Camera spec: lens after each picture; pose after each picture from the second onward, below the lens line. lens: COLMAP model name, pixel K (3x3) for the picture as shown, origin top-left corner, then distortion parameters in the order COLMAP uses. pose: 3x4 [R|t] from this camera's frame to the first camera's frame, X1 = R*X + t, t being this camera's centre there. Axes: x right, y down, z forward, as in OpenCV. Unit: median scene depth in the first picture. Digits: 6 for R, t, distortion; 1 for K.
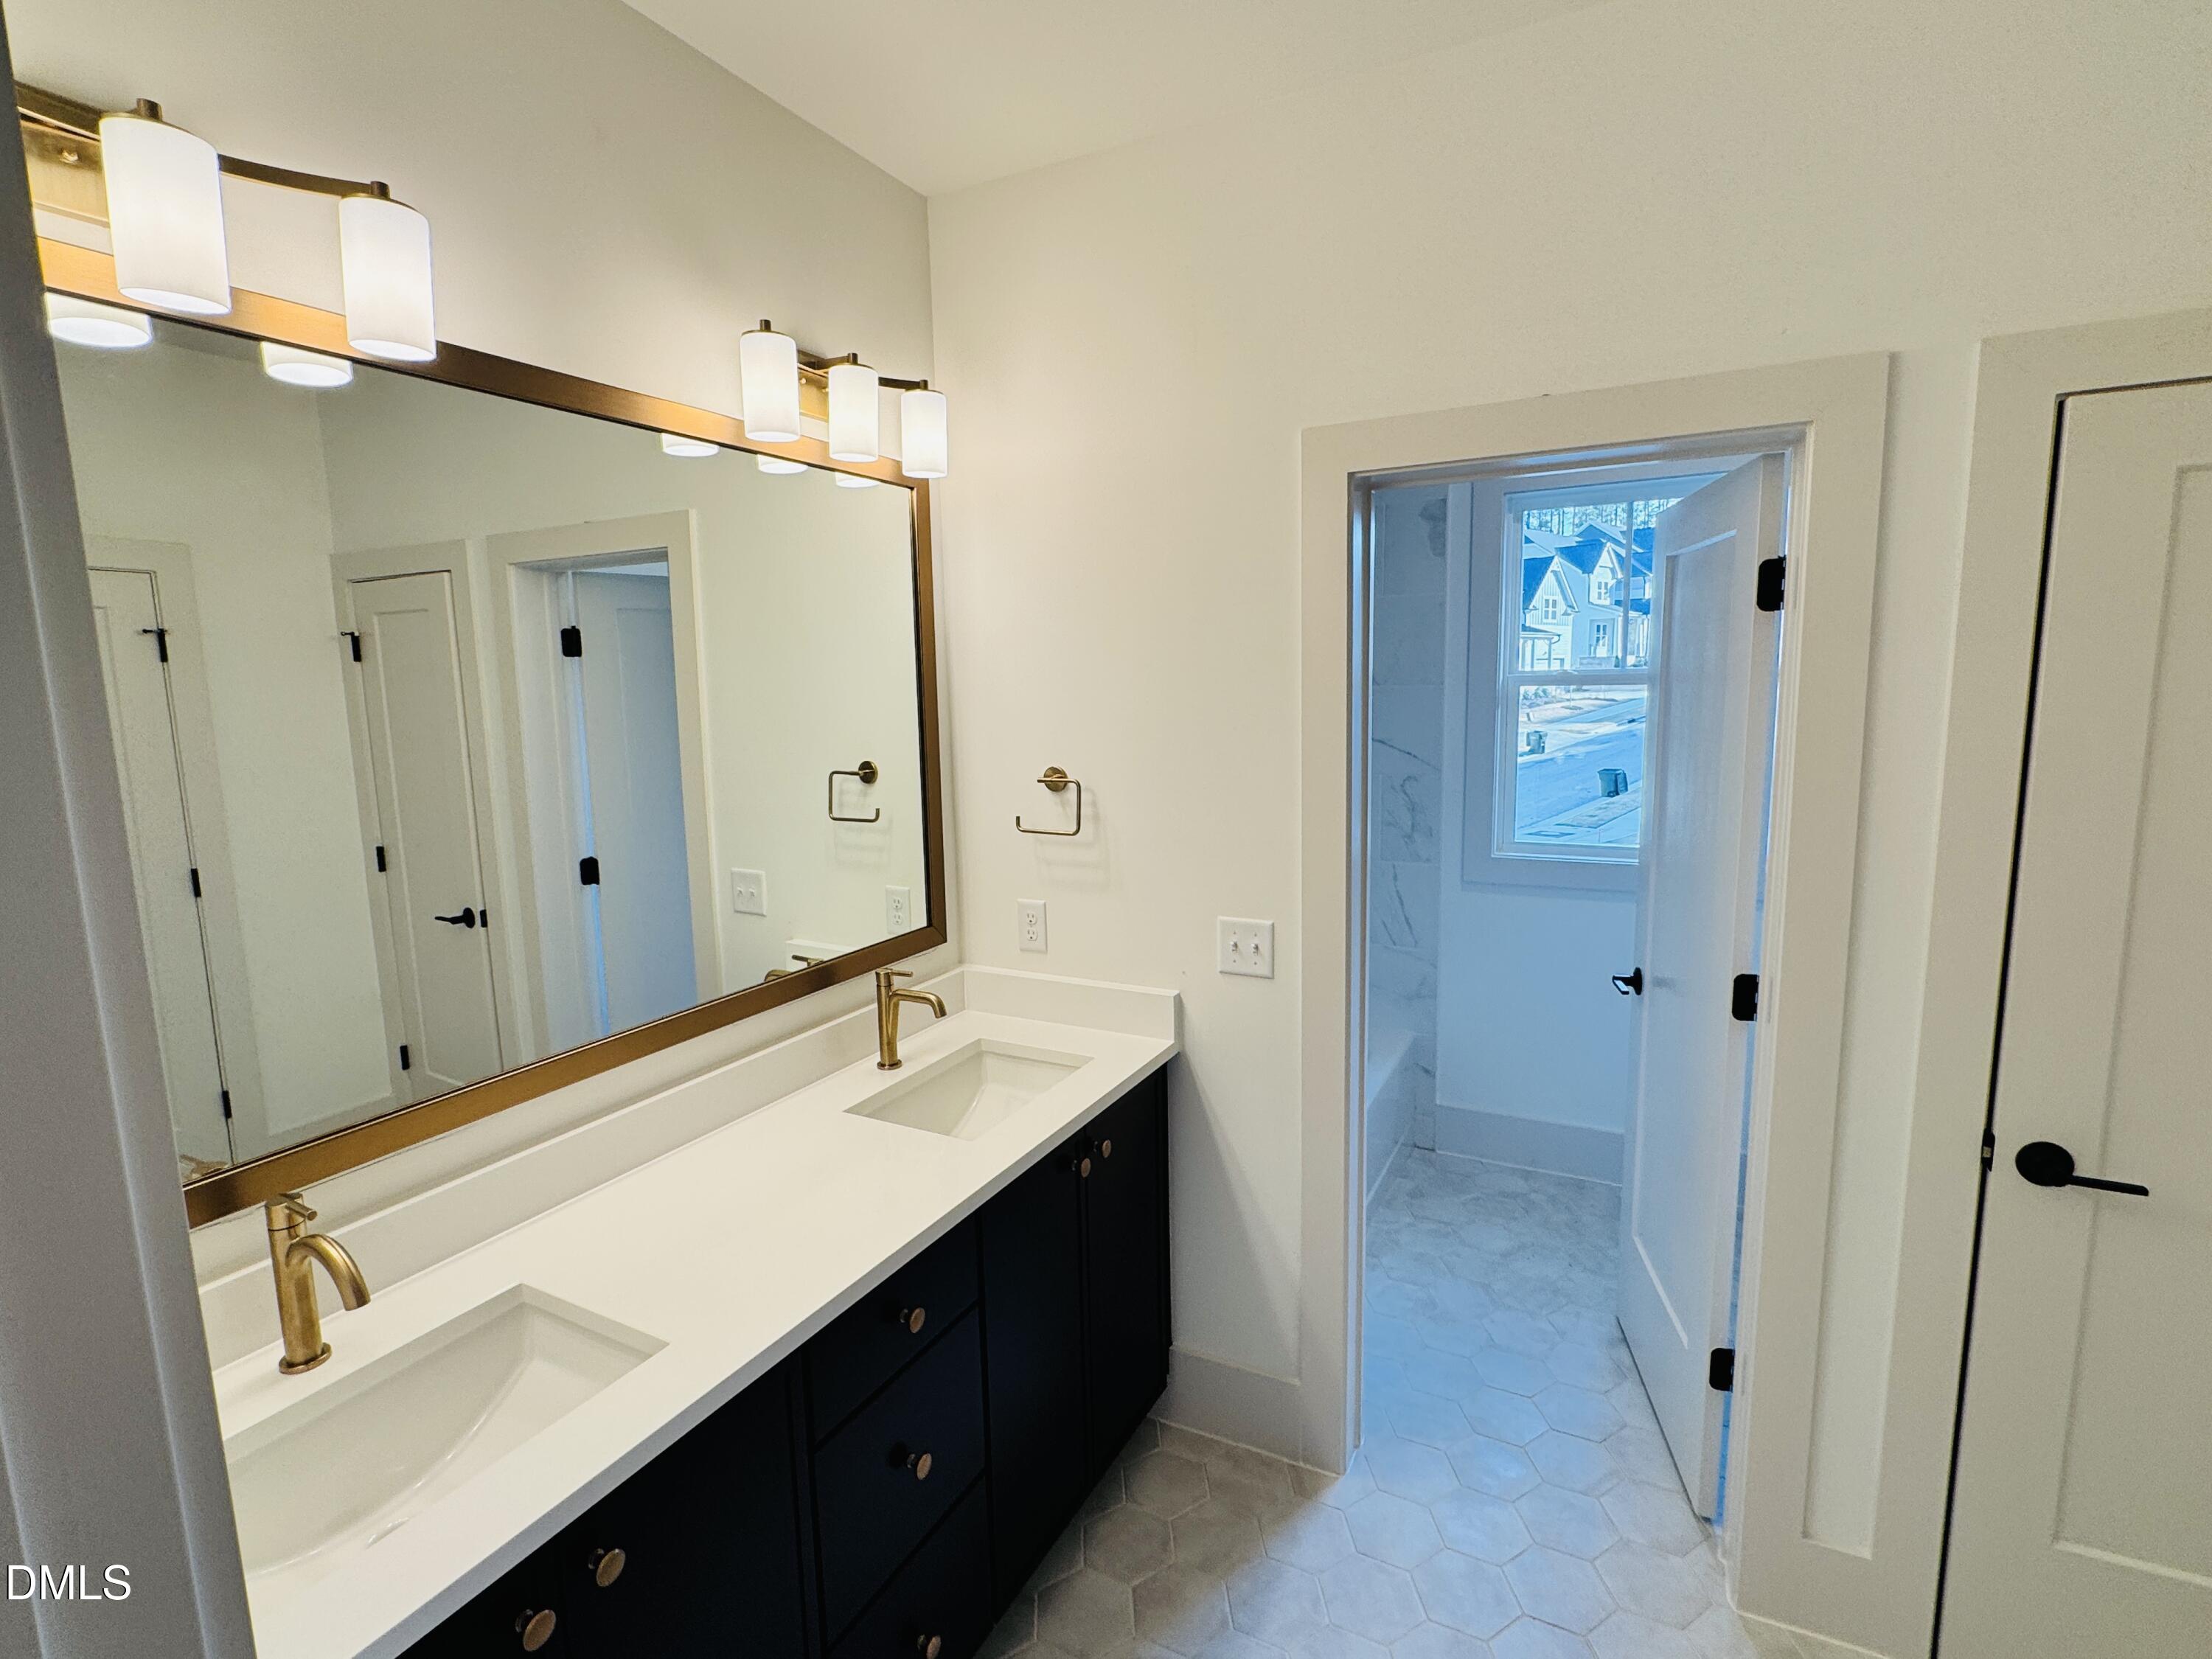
lens RADIAL K [[1046.1, 0, 1109.2], [0, 1046.1, 822.5], [0, 0, 1]] dist [-0.001410, -0.001684]
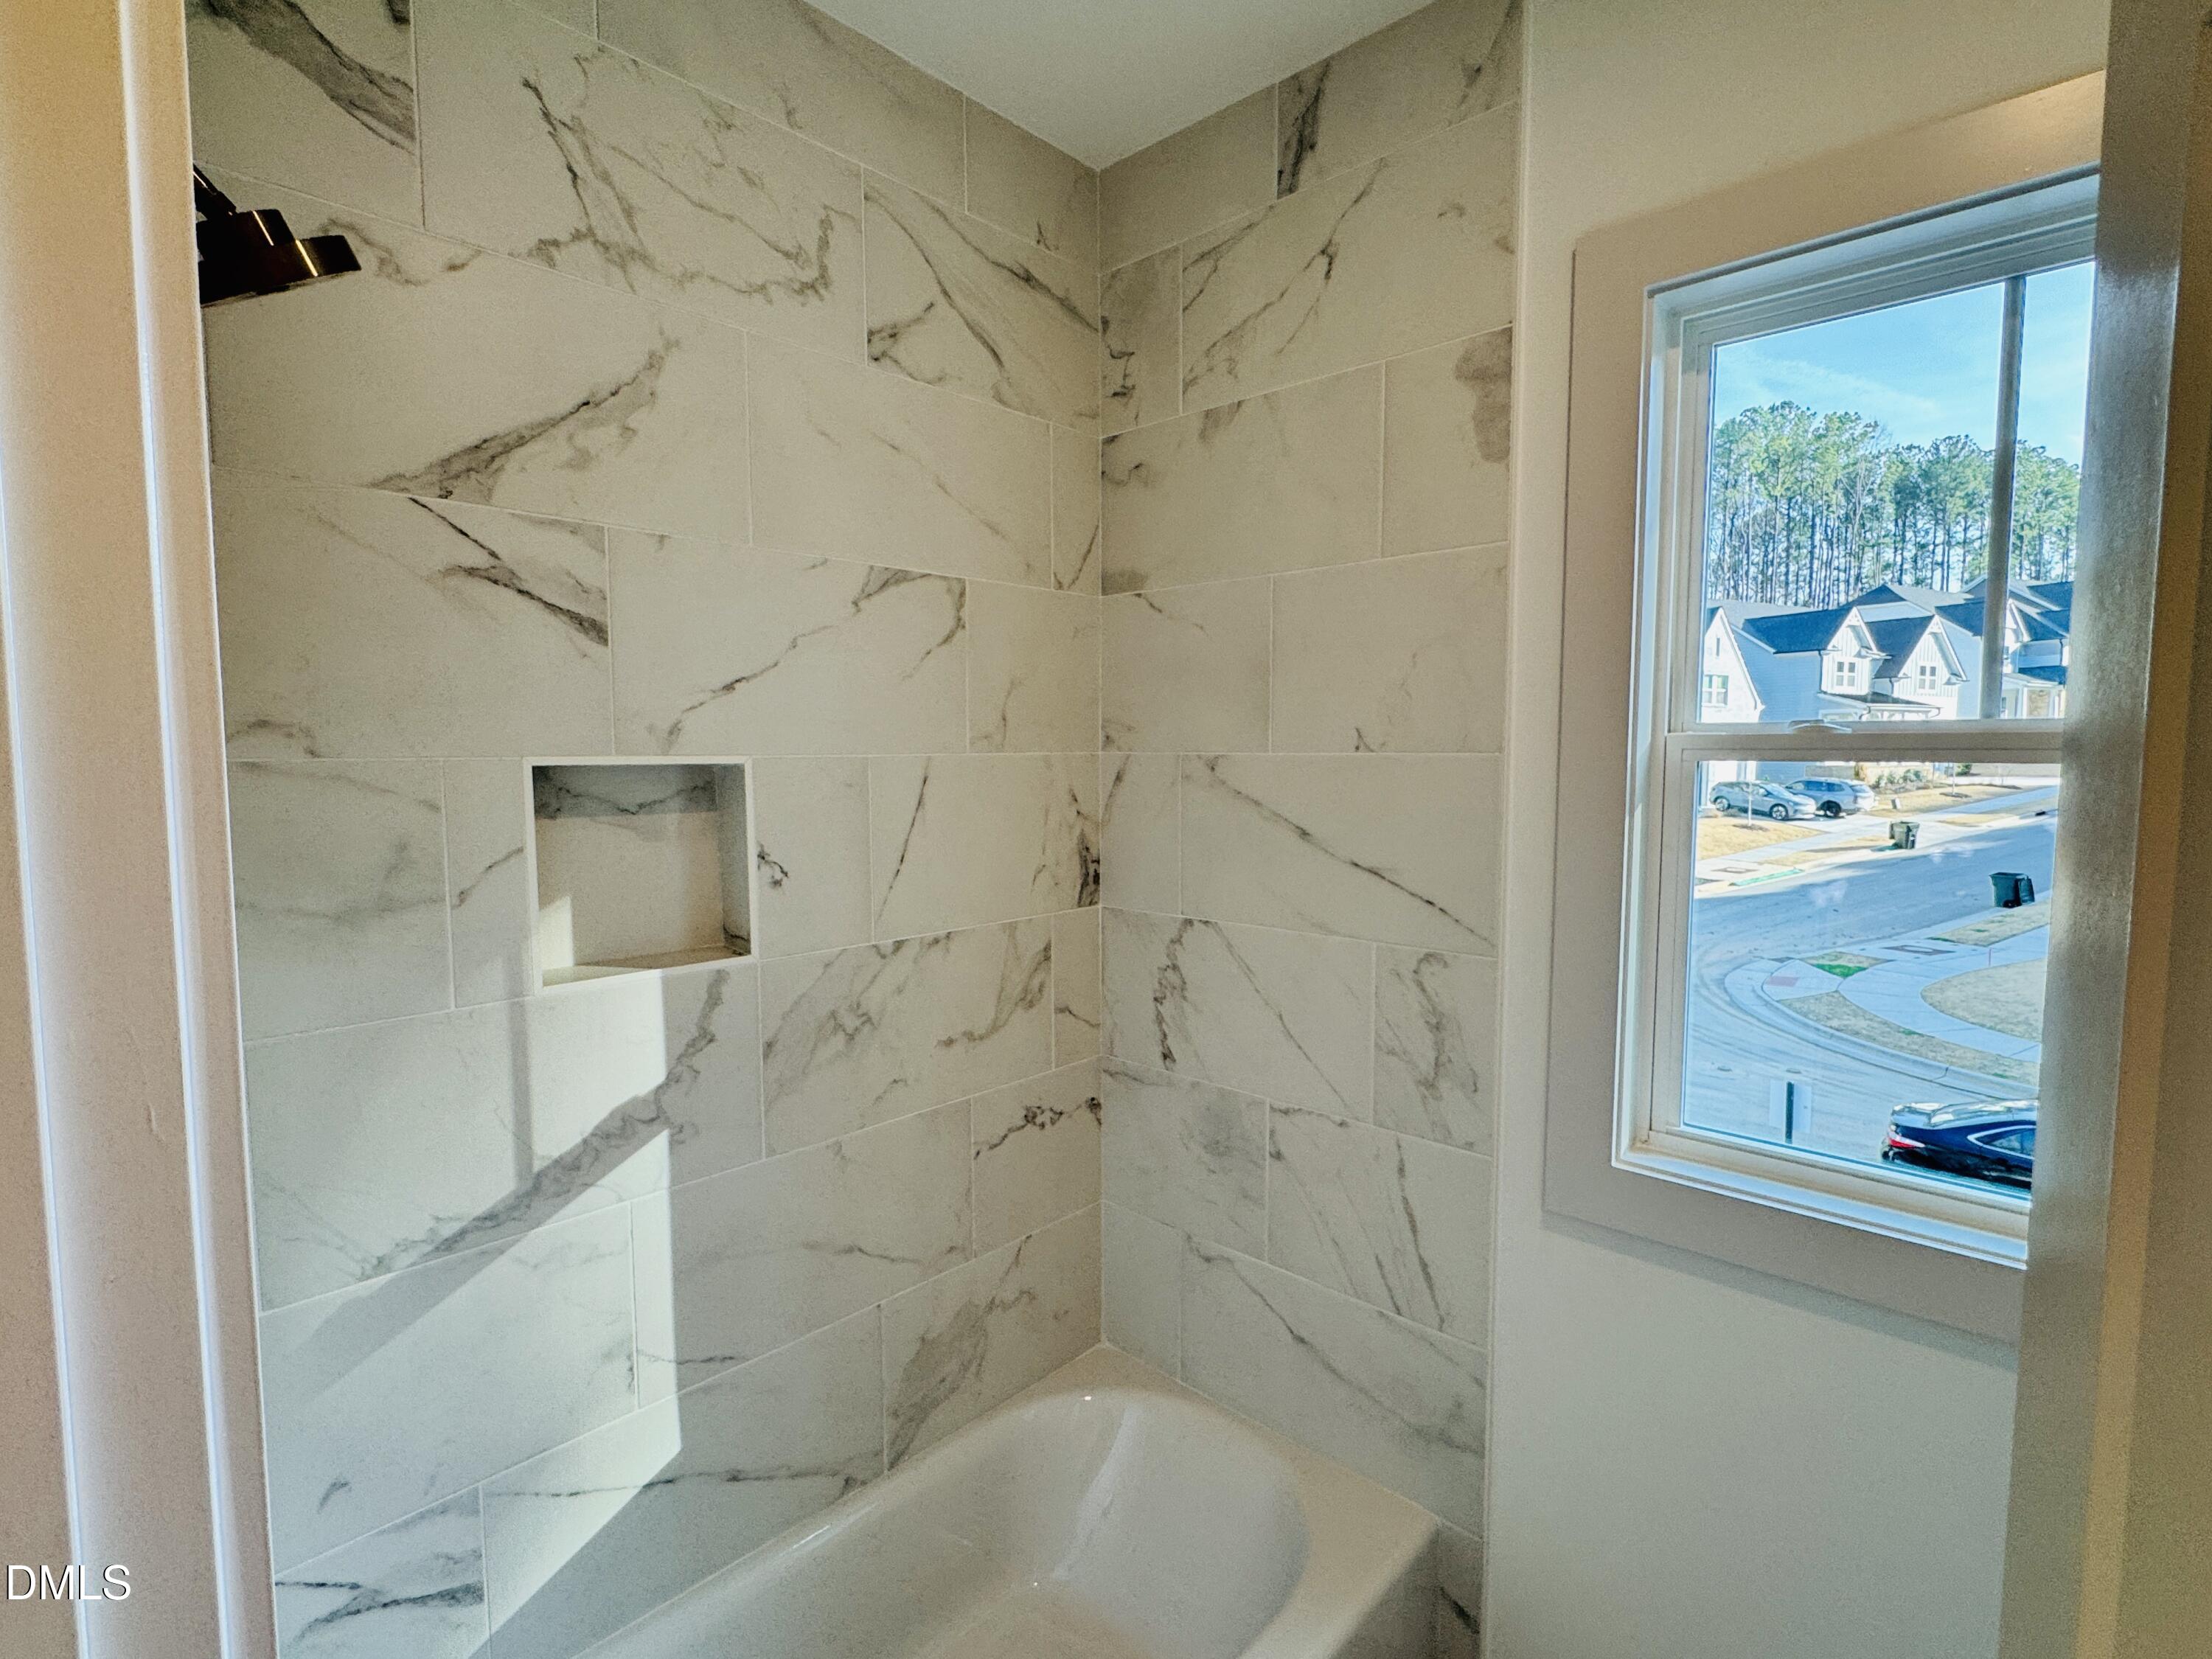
lens RADIAL K [[1046.1, 0, 1101.0], [0, 1046.1, 831.5], [0, 0, 1]] dist [-0.001410, -0.001684]
pose [[0.962770, 0.038548, -0.267559, 0.428179], [-0.053708, 0.997325, -0.049573, -0.105547], [0.264933, 0.062097, 0.962265, 0.833708]]
